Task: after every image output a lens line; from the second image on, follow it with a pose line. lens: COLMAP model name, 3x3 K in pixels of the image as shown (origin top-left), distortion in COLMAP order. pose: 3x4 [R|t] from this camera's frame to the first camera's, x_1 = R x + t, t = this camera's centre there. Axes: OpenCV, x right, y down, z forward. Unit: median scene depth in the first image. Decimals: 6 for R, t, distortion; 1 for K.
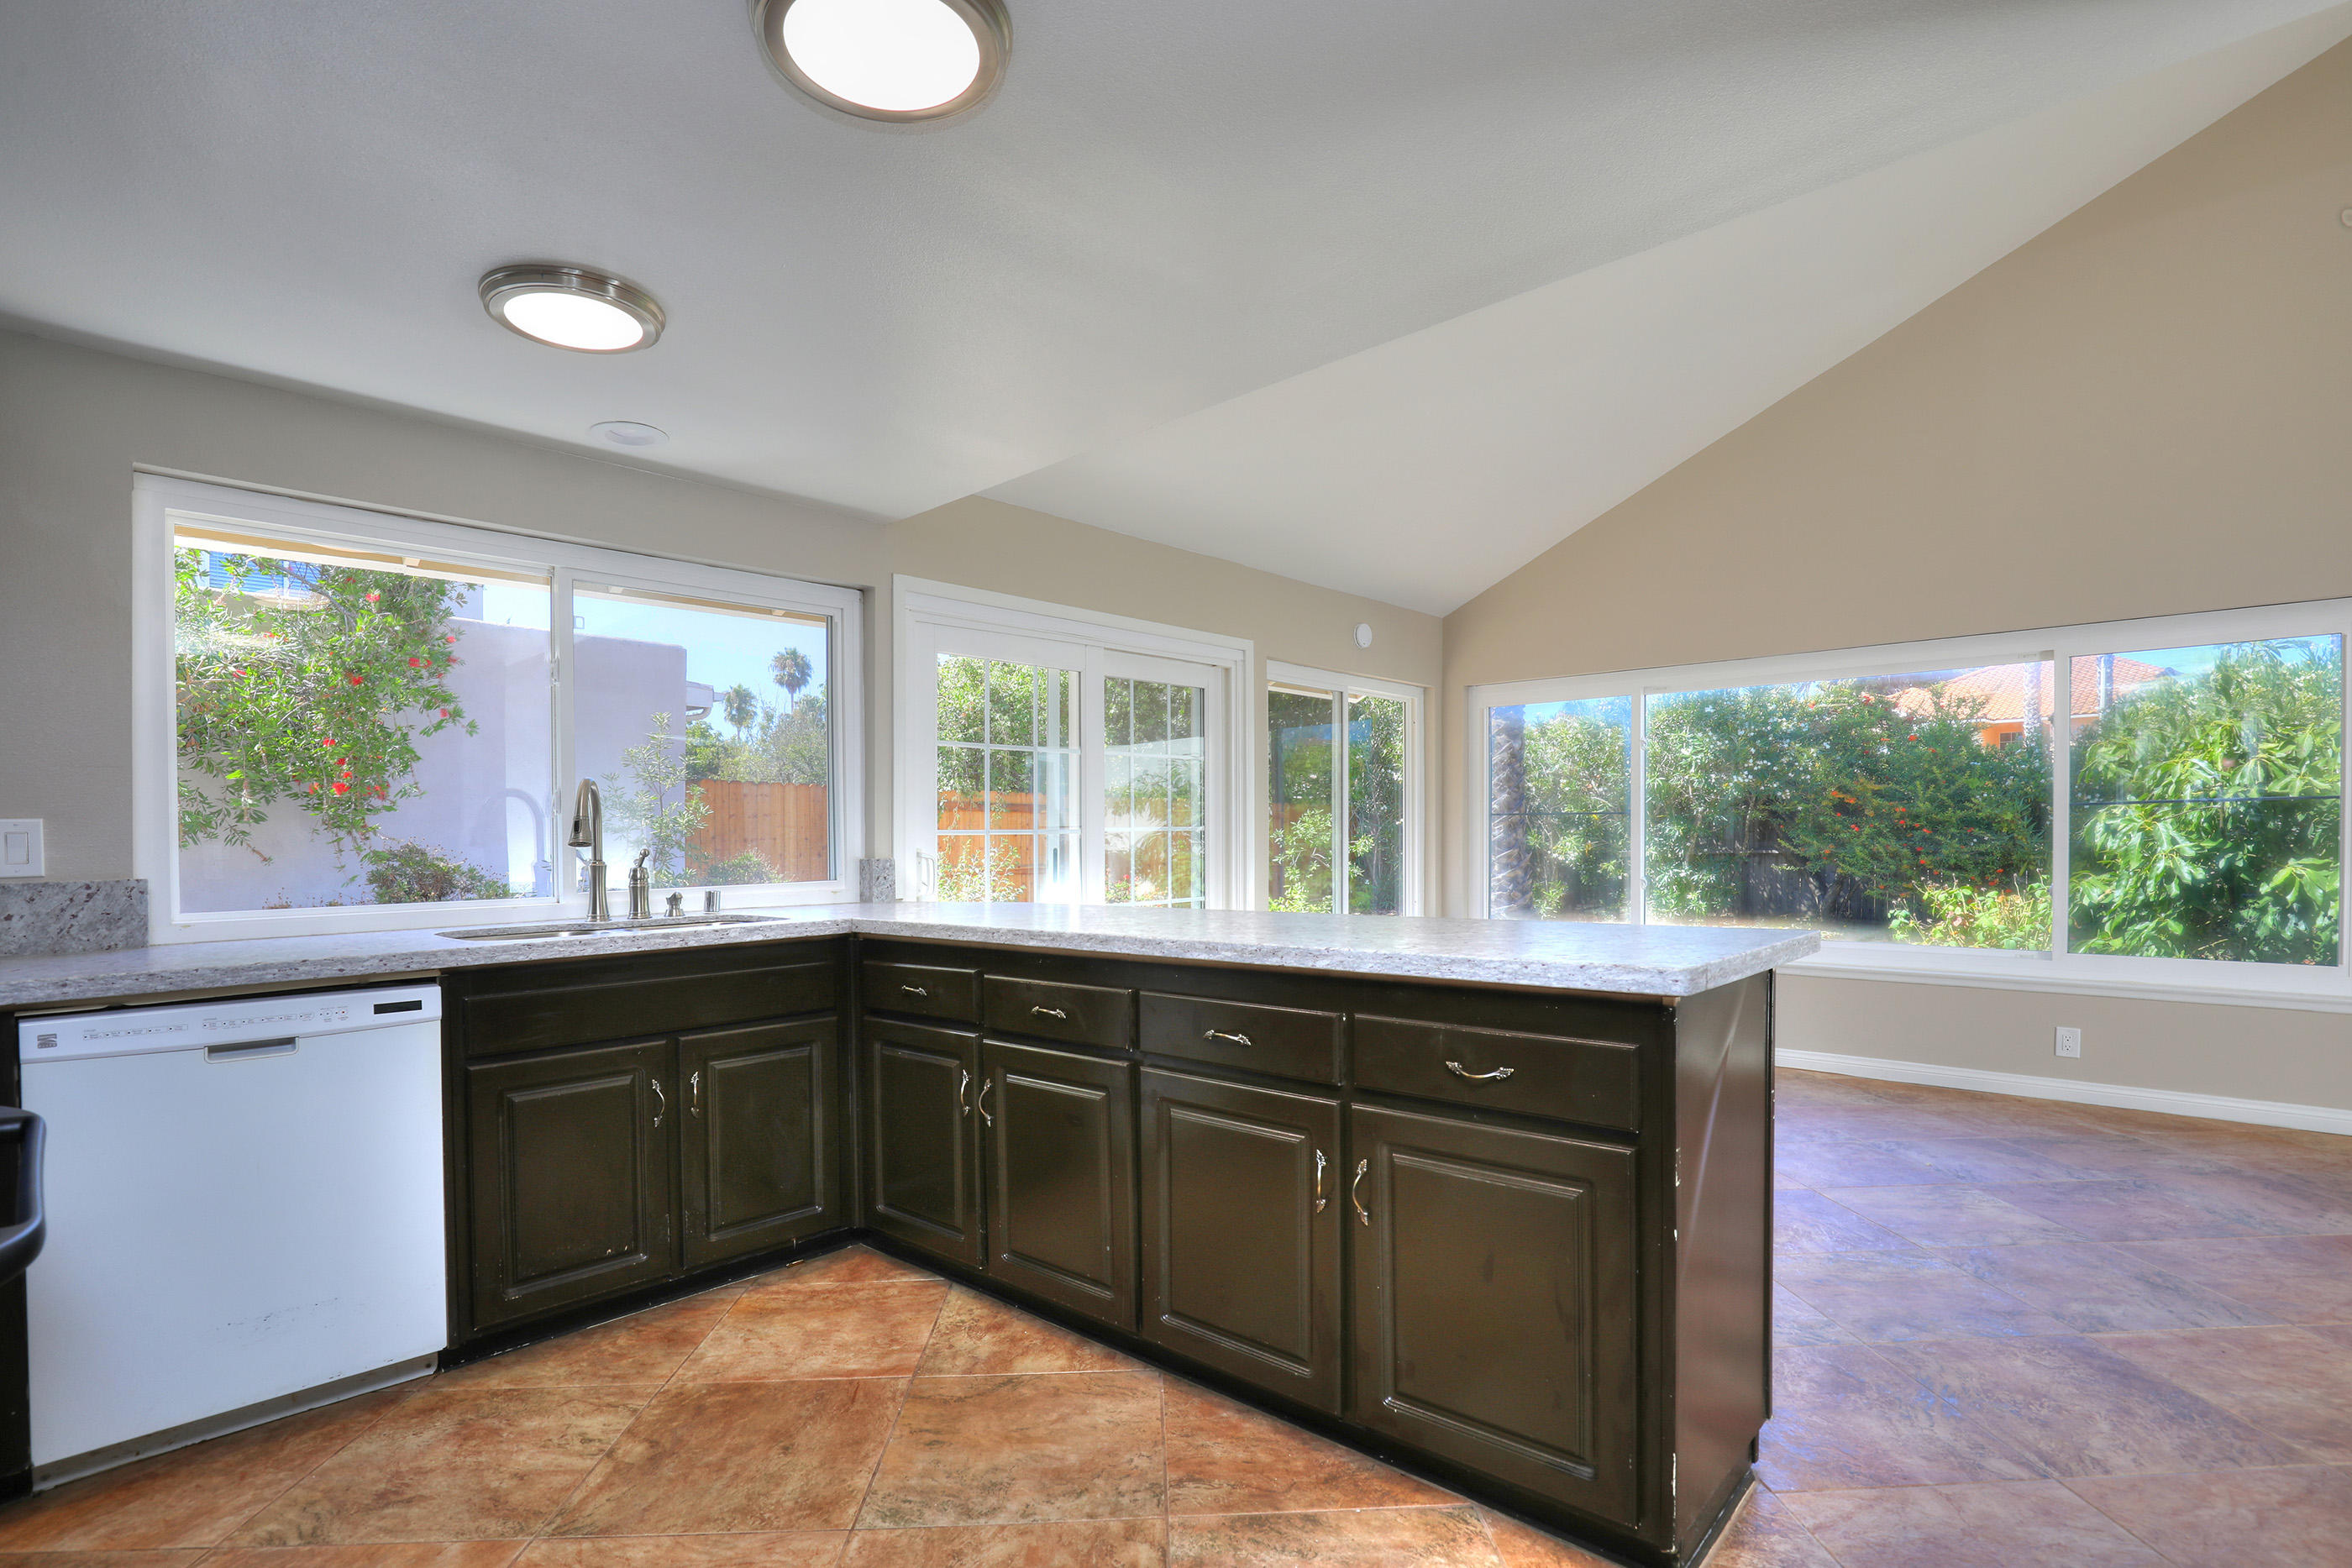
lens RADIAL K [[1108.6, 0, 1204.4], [0, 1108.6, 811.4], [0, 0, 1]] dist [-0.036387, 0.008458]
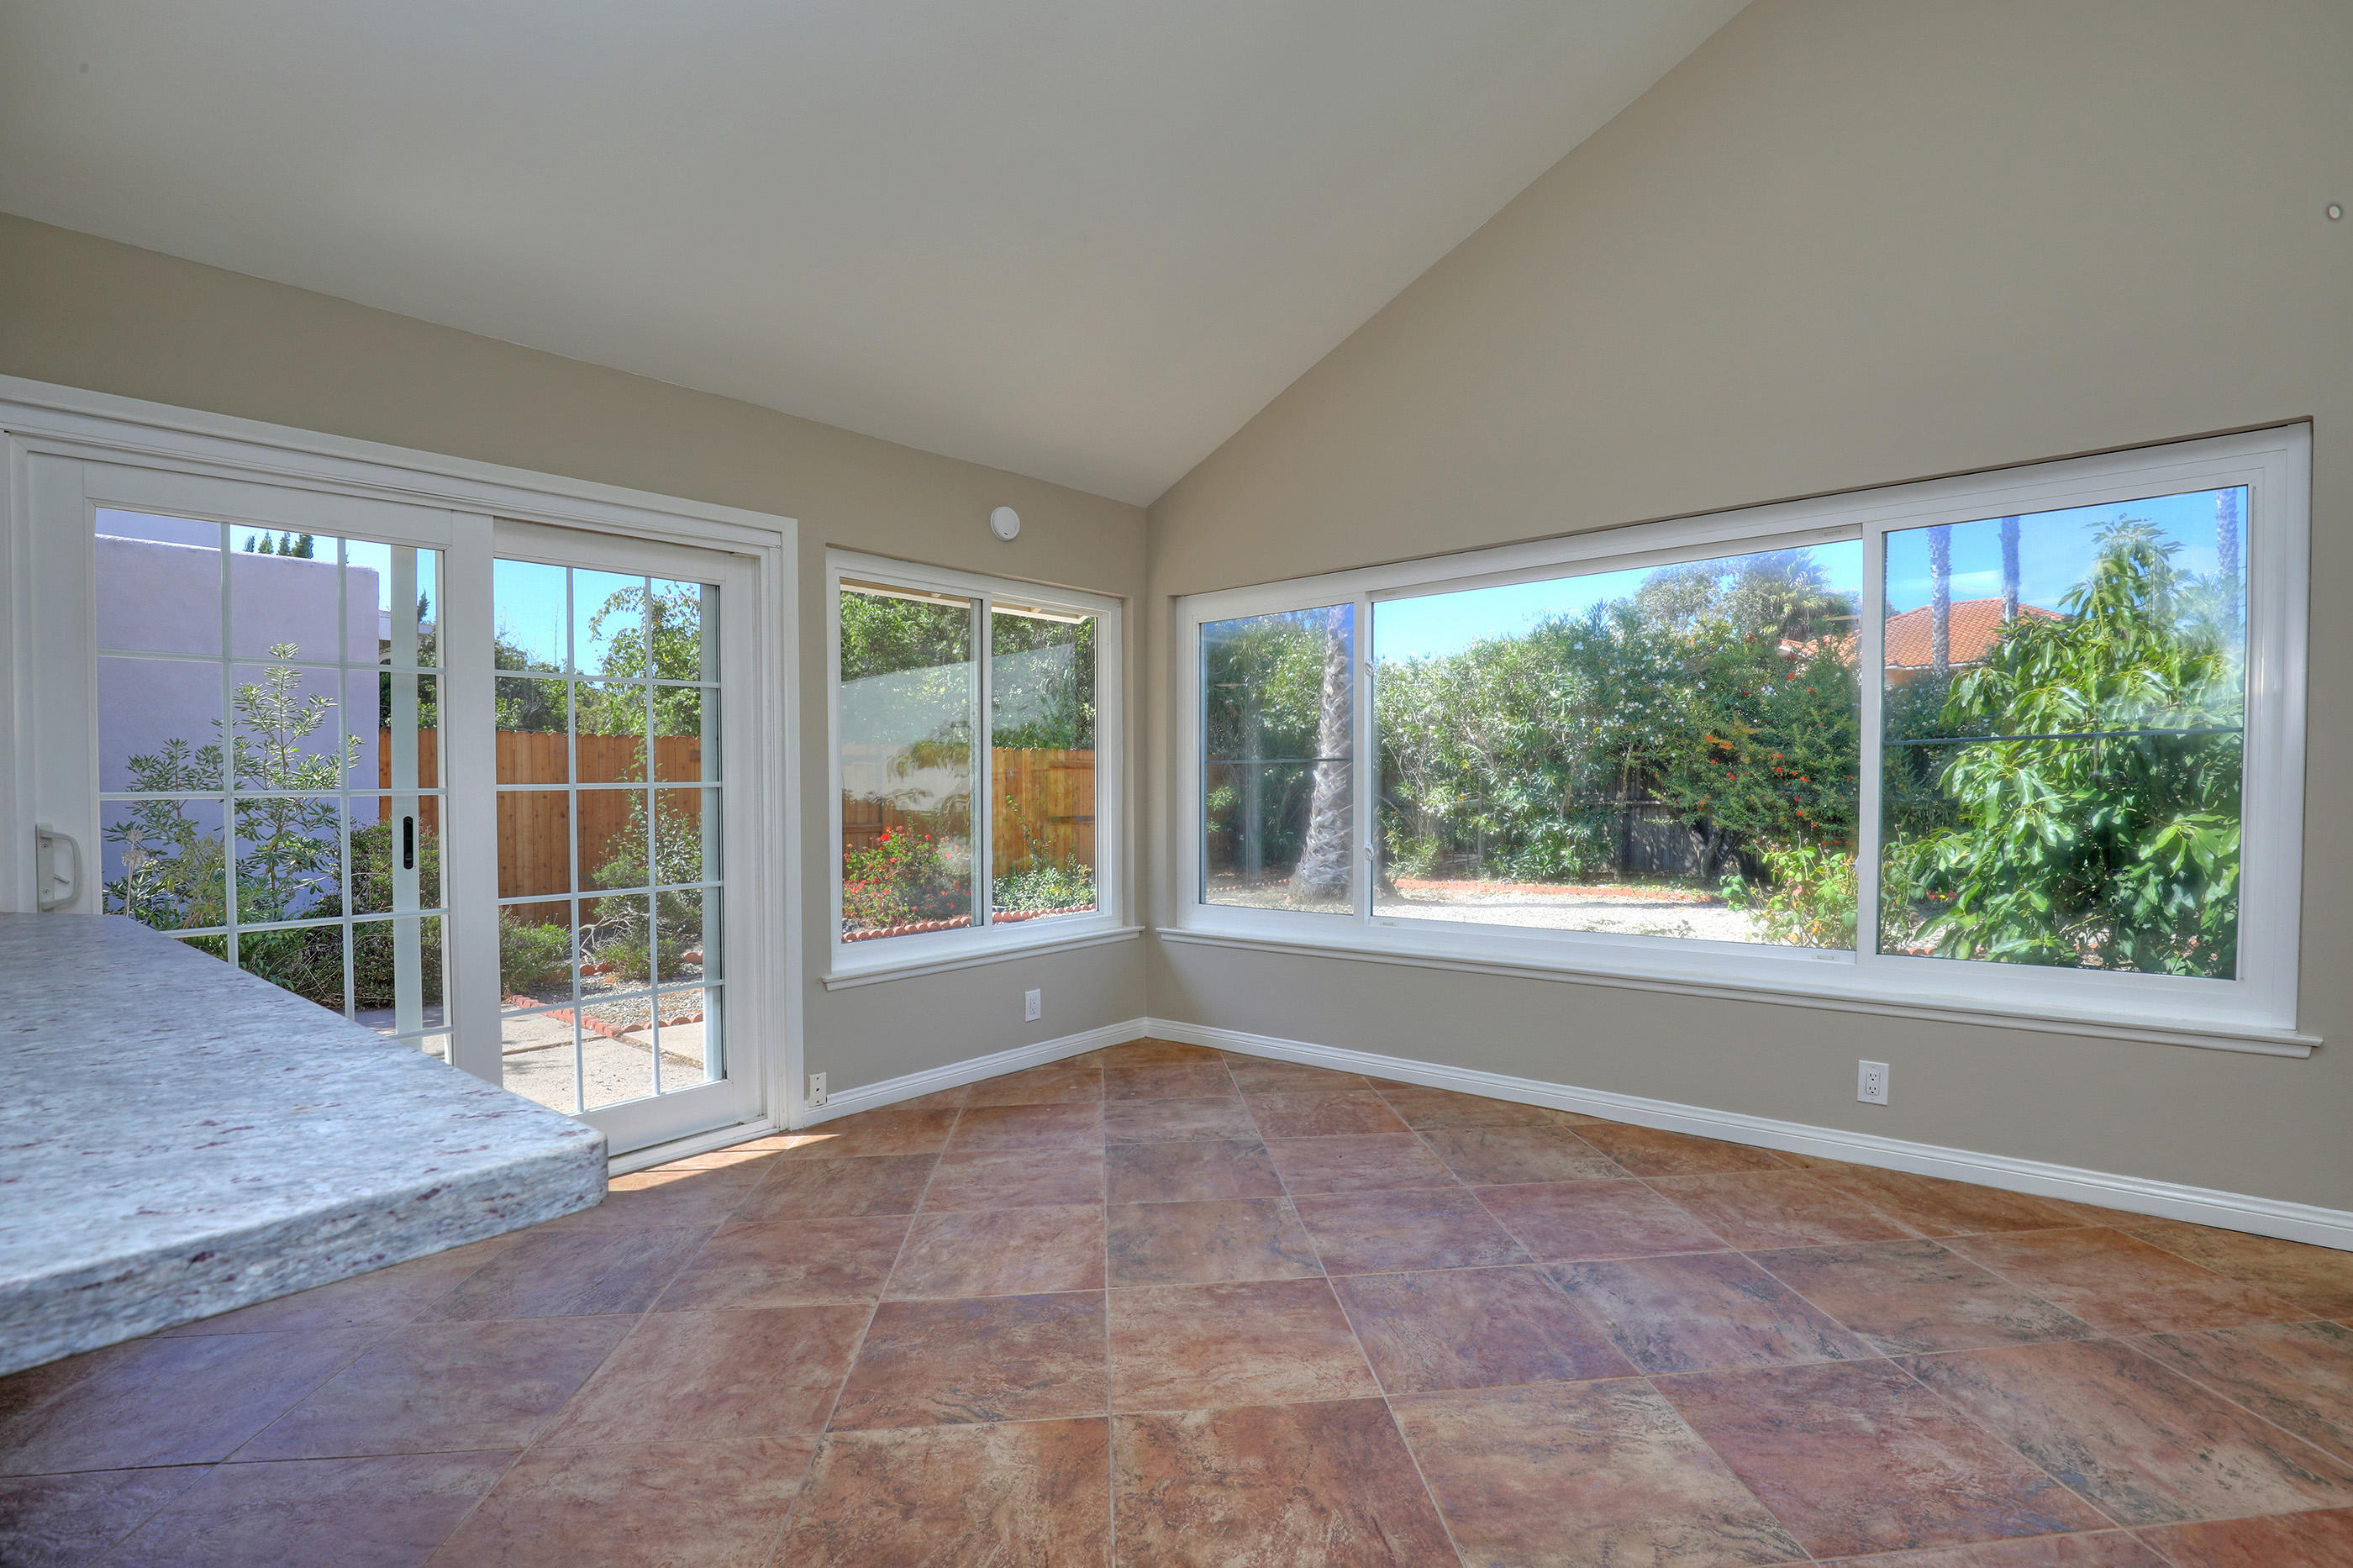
lens RADIAL K [[1074.0, 0, 1292.1], [0, 1074.0, 786.4], [0, 0, 1]] dist [-0.030119, 0.006279]
pose [[0.996196, -0.006729, 0.086875, 0.280206], [0.004798, 0.999737, 0.022419, 0.003272], [-0.087003, -0.021917, 0.995967, 0.272377]]
